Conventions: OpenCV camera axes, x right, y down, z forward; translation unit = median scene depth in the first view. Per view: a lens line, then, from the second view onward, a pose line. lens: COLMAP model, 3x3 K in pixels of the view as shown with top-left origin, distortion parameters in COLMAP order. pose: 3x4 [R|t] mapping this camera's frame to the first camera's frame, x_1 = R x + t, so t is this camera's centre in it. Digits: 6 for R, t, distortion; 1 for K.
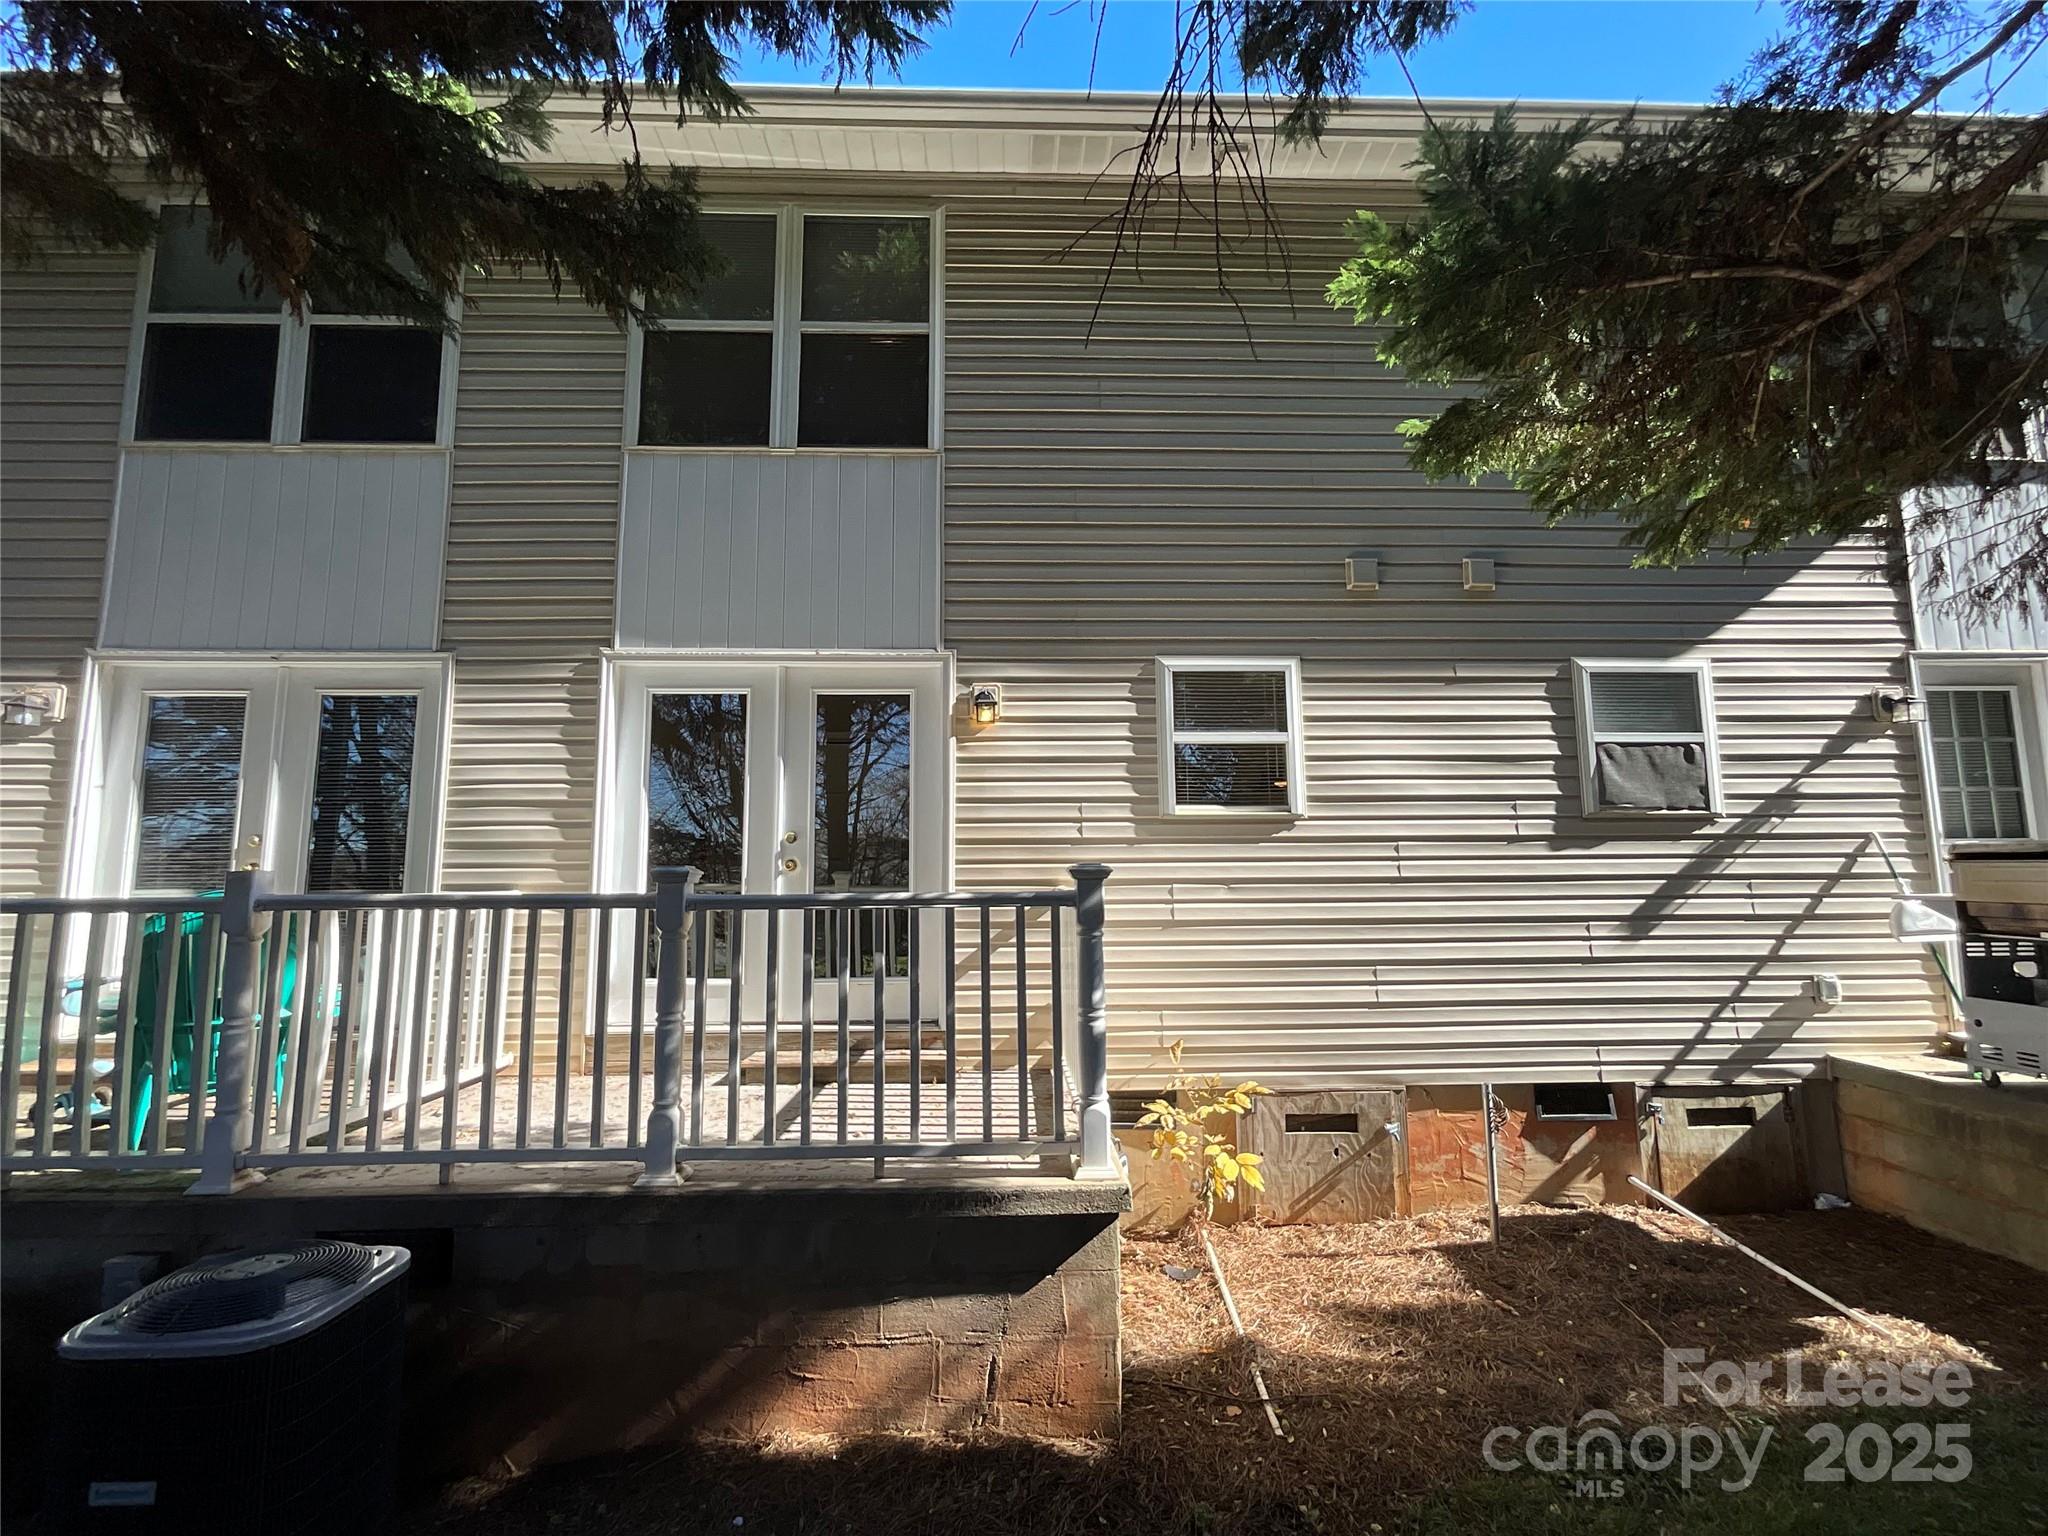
lens RADIAL K [[907.9, 0, 1024.0], [0, 907.9, 768.0], [0, 0, 1]] dist [0.000688, 0.000078]
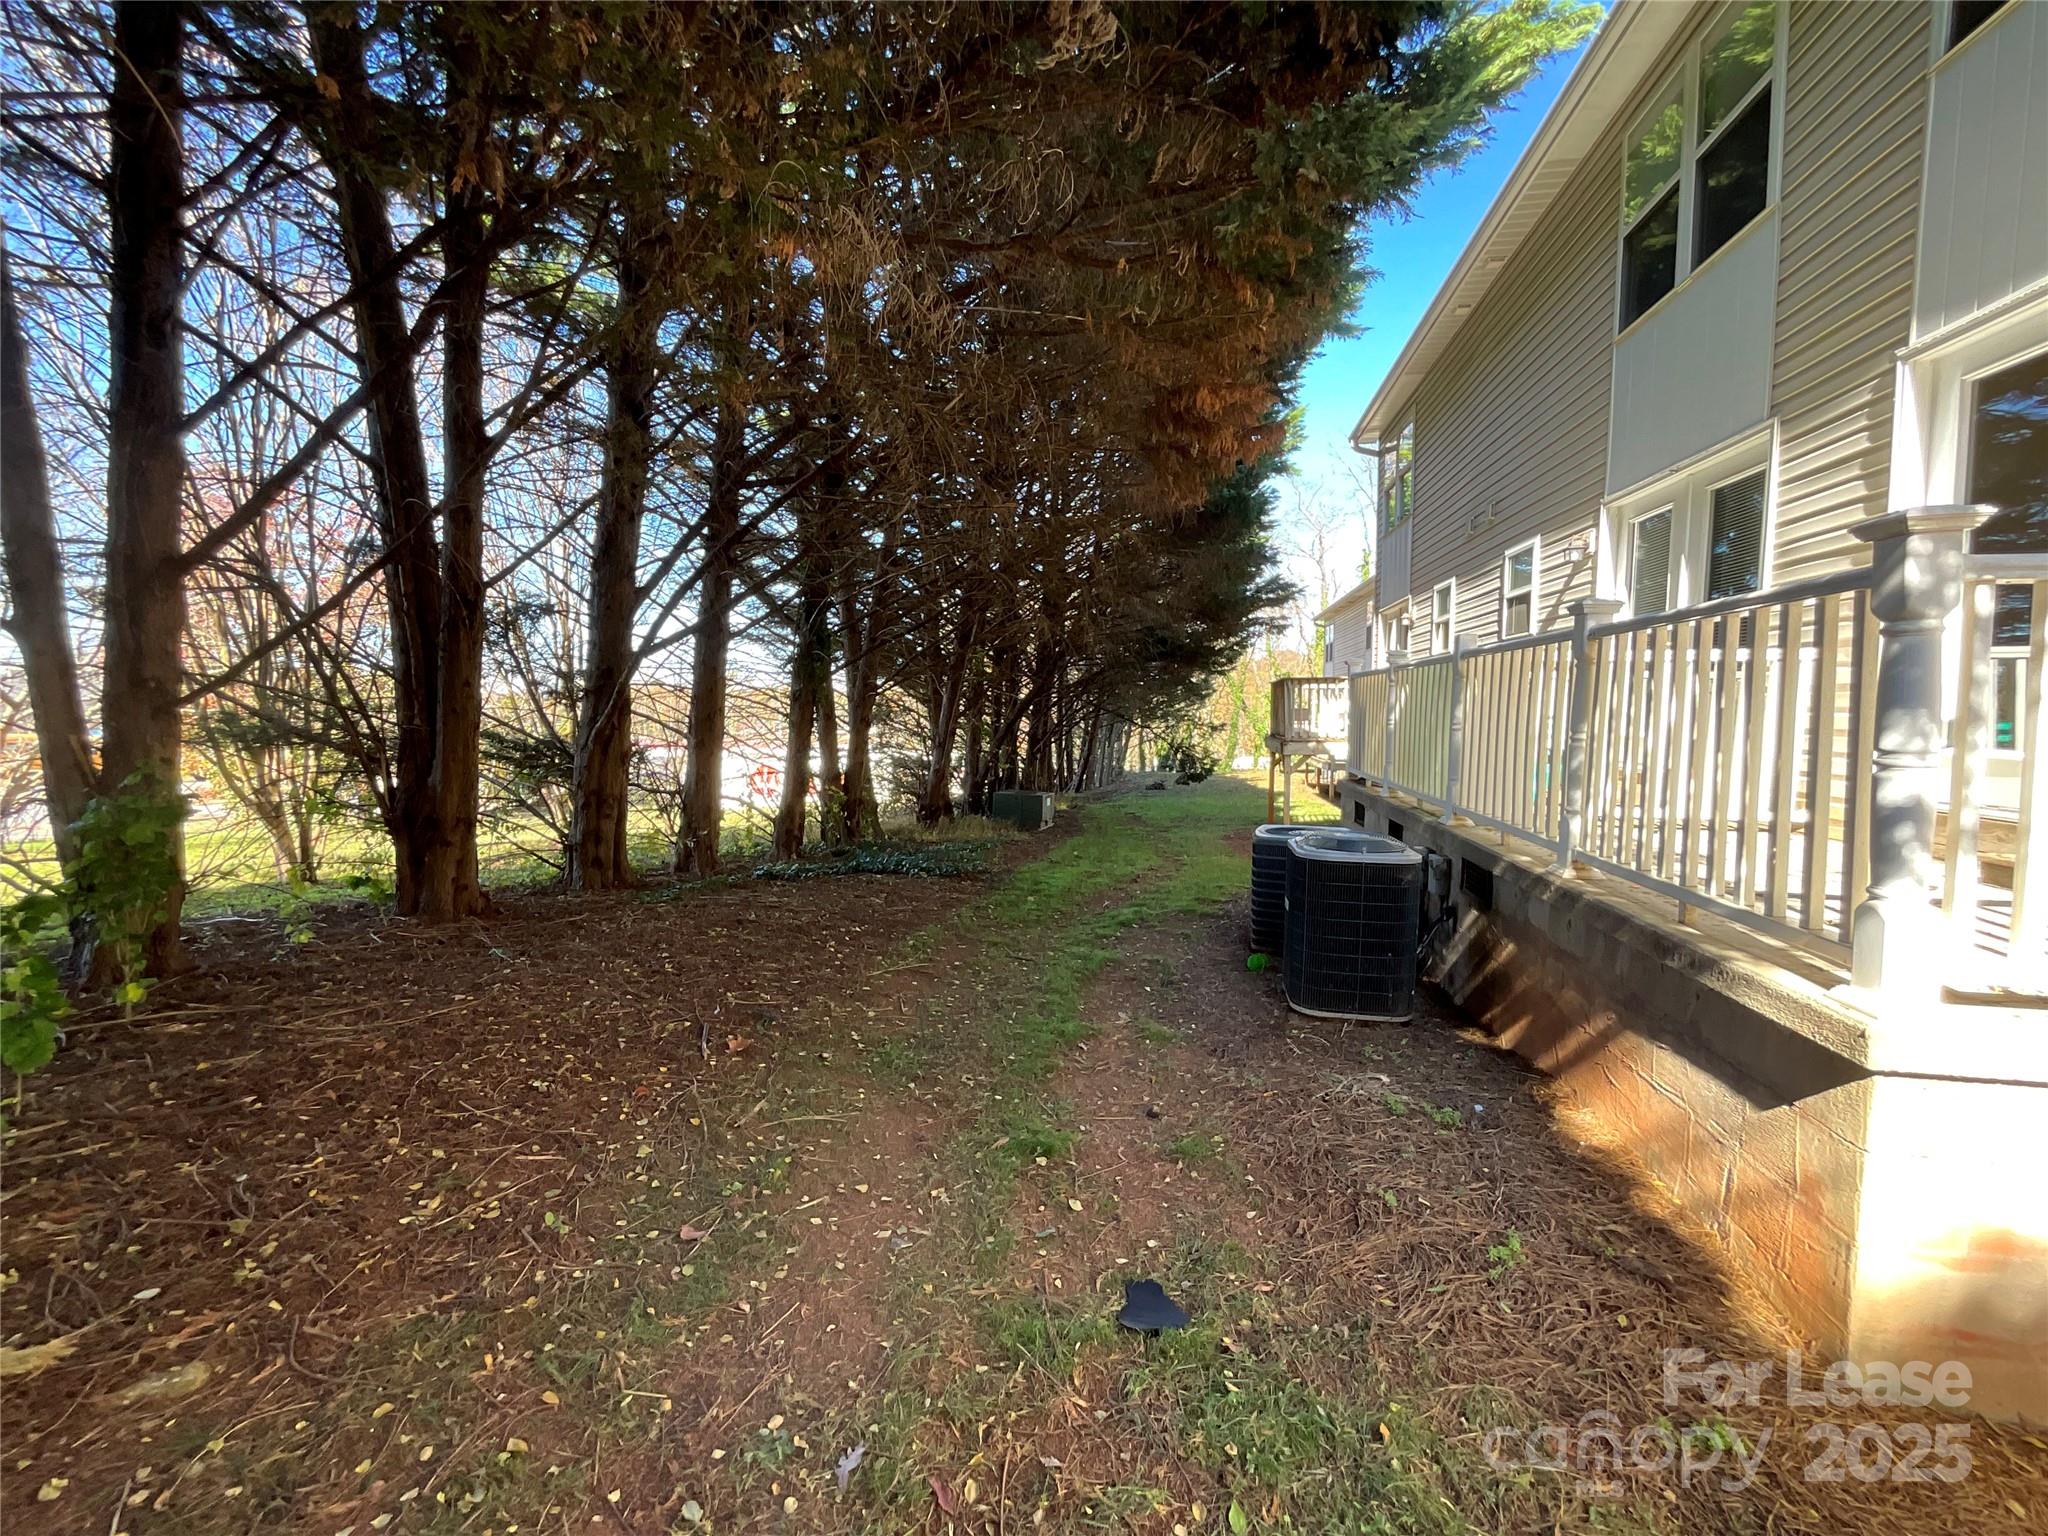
lens RADIAL K [[829.2, 0, 1027.2], [0, 829.2, 768.3], [0, 0, 1]] dist [0.008157, -0.005484]
pose [[-0.217940, 0.074352, -0.973126, 0.490908], [0.111611, 0.992451, 0.050832, 0.123603], [0.969559, -0.097533, -0.224593, 0.375740]]
